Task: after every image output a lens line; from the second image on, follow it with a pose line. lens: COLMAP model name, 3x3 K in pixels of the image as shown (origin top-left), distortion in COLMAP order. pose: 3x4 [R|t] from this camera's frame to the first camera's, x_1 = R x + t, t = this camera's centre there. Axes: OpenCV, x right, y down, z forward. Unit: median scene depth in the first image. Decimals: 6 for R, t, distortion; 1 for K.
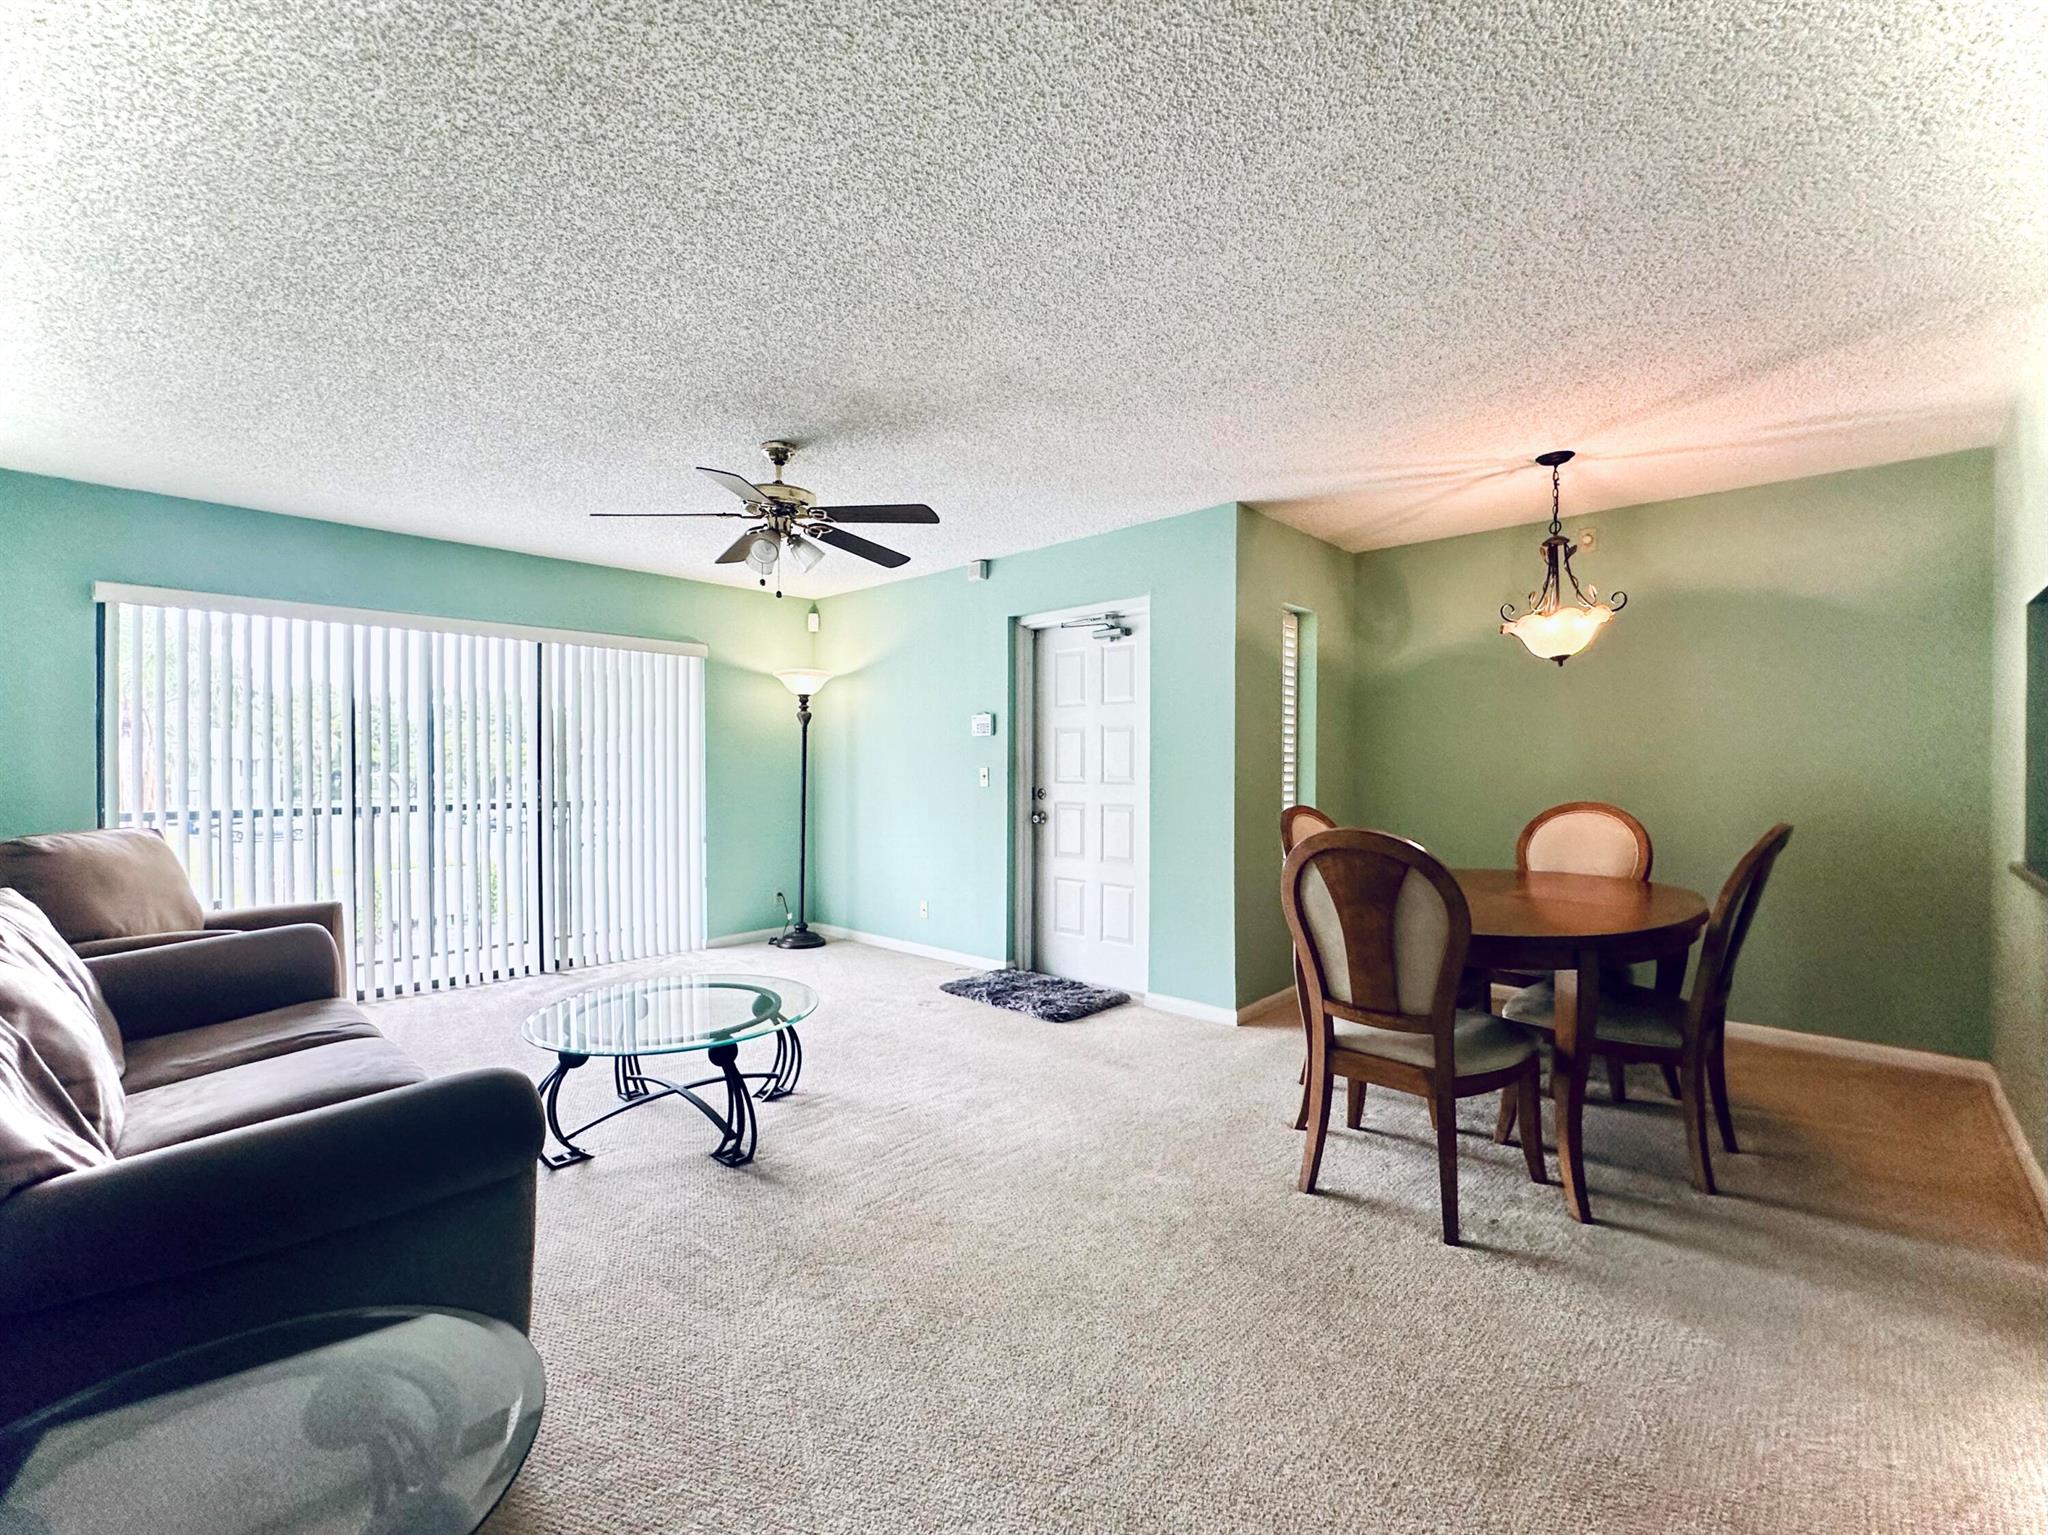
lens RADIAL K [[840.3, 0, 1024.0], [0, 840.3, 767.5], [0, 0, 1]] dist [0.000806, 0.000230]
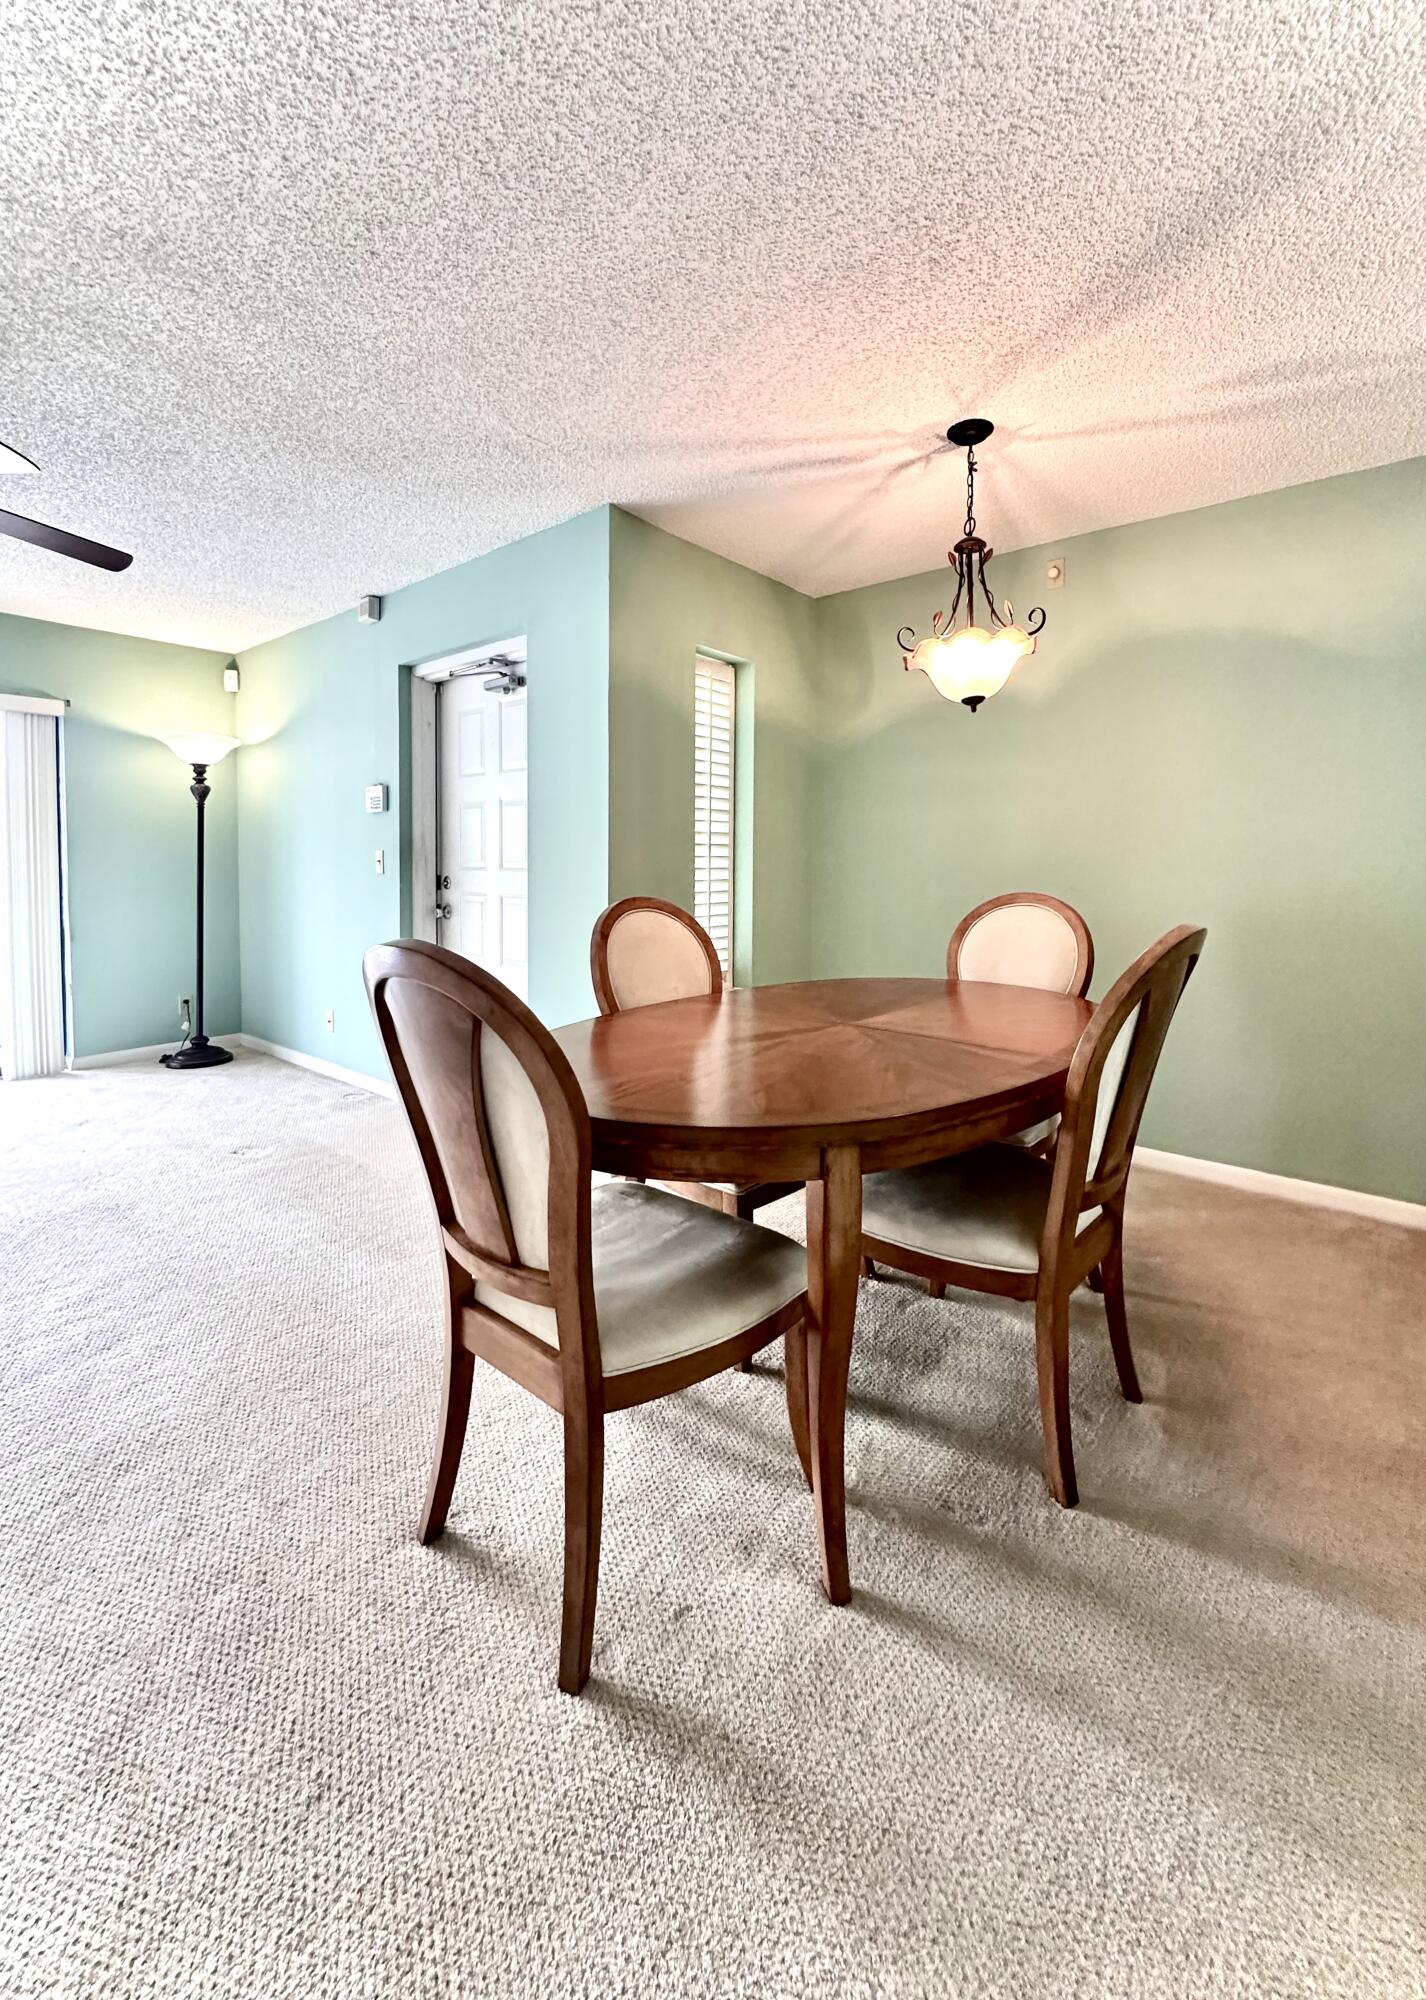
lens RADIAL K [[814.2, 0, 712.1], [0, 814.2, 877.7], [0, 0, 1]] dist [-0.001054, 0.000059]
pose [[0.996406, 0.003704, 0.084629, 0.239927], [-0.005370, 0.999796, 0.019465, 0.010400], [-0.084540, -0.019849, 0.996222, 0.202943]]
